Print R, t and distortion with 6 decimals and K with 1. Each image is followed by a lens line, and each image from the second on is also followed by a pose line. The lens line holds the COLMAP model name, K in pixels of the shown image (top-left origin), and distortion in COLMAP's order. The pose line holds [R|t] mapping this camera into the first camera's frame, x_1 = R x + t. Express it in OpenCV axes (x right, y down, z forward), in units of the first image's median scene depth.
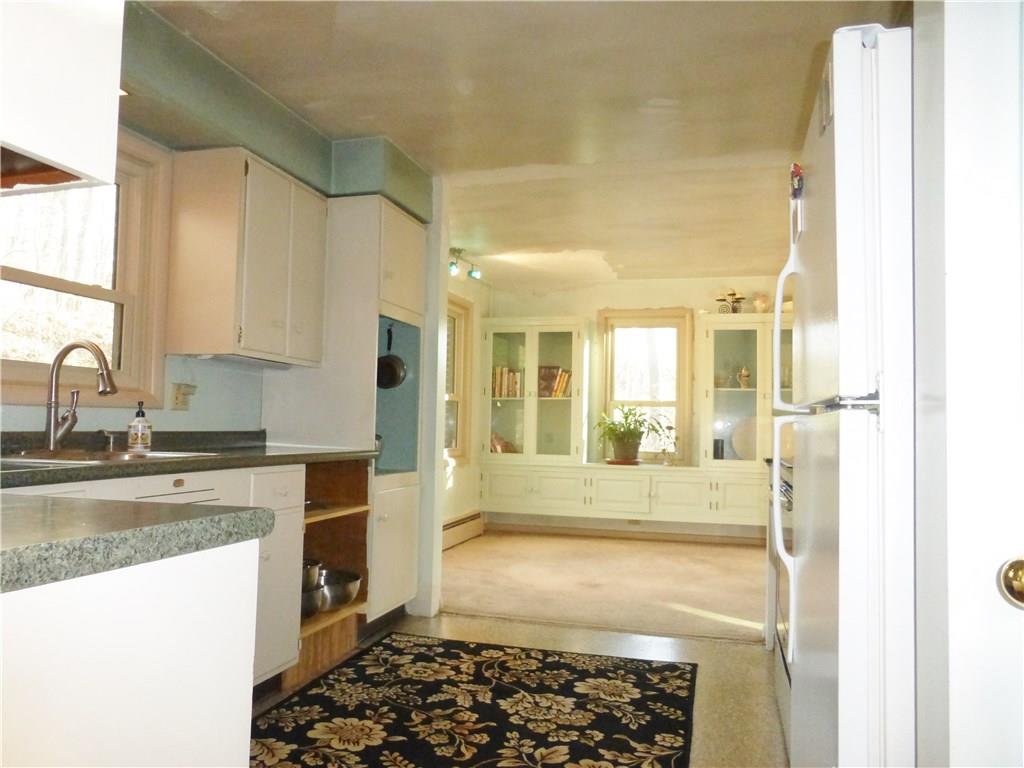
lens RADIAL K [[770.8, 0, 512.0], [0, 770.8, 384.0], [0, 0, 1]] dist [0.019910, 0.005336]
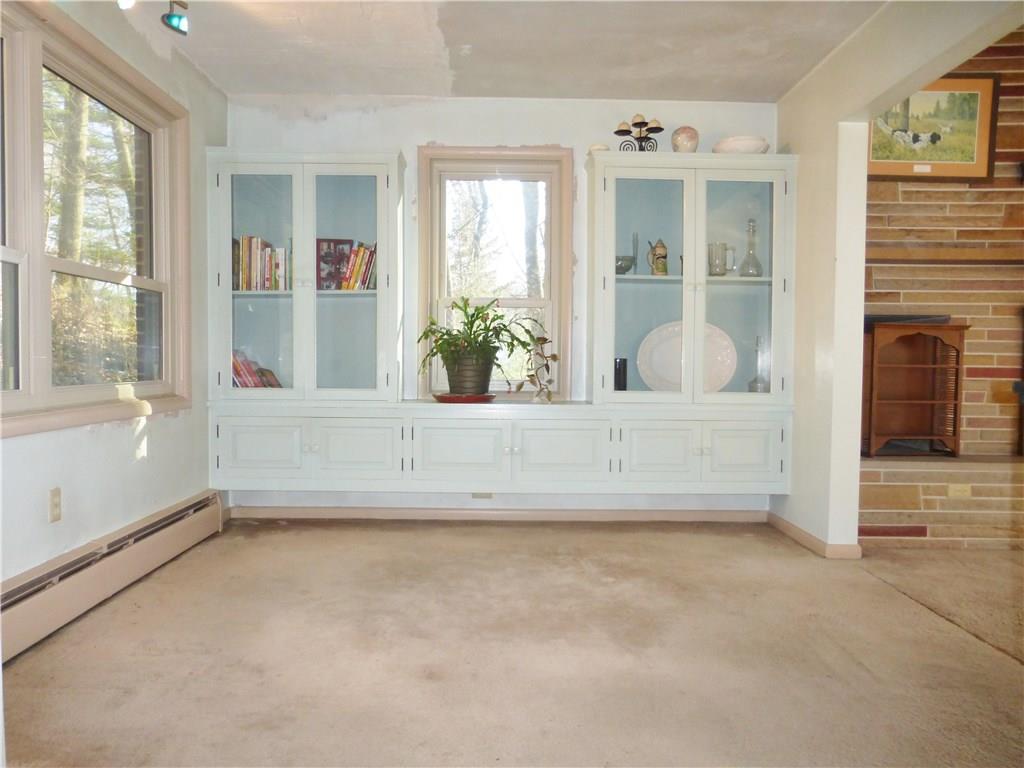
lens RADIAL K [[770.8, 0, 512.0], [0, 770.8, 384.0], [0, 0, 1]] dist [0.019910, 0.005336]
pose [[0.959568, -0.020373, 0.280739, 0.010150], [-0.004549, 0.996124, 0.087837, 0.036366], [-0.281440, -0.085563, 0.955756, 0.408052]]
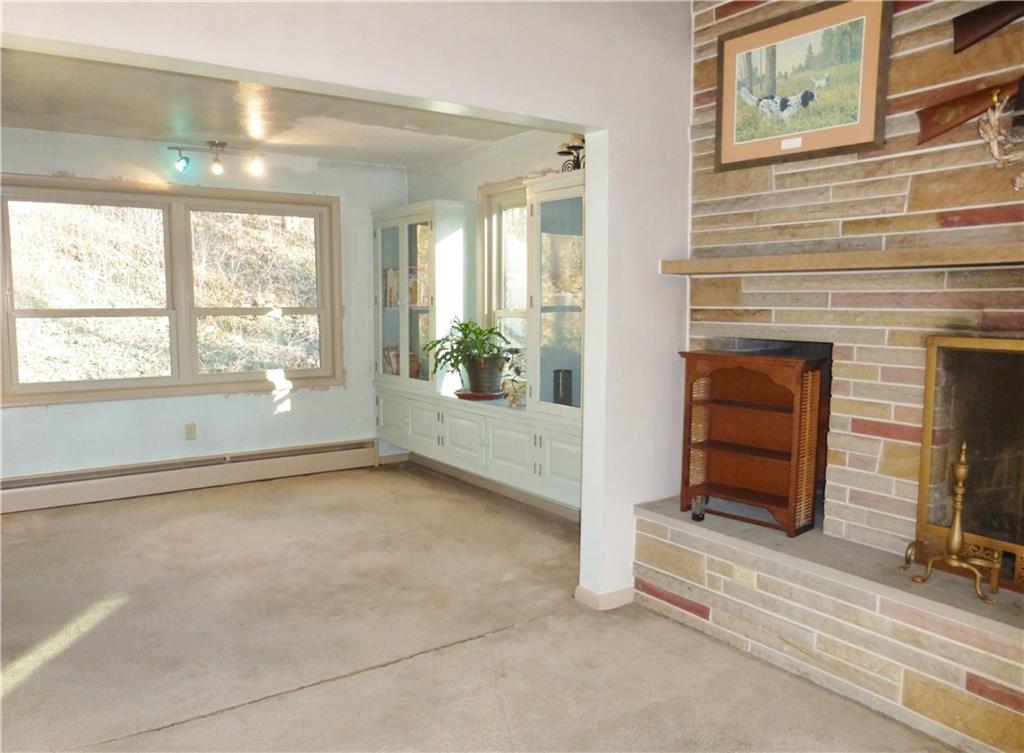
lens RADIAL K [[814.8, 0, 512.0], [0, 814.8, 376.5], [0, 0, 1]] dist [-0.011820, -0.000784]
pose [[0.753208, 0.046206, -0.656158, 0.674625], [0.045602, 0.991462, 0.122164, -0.010025], [0.656200, -0.121937, 0.744669, 0.440117]]
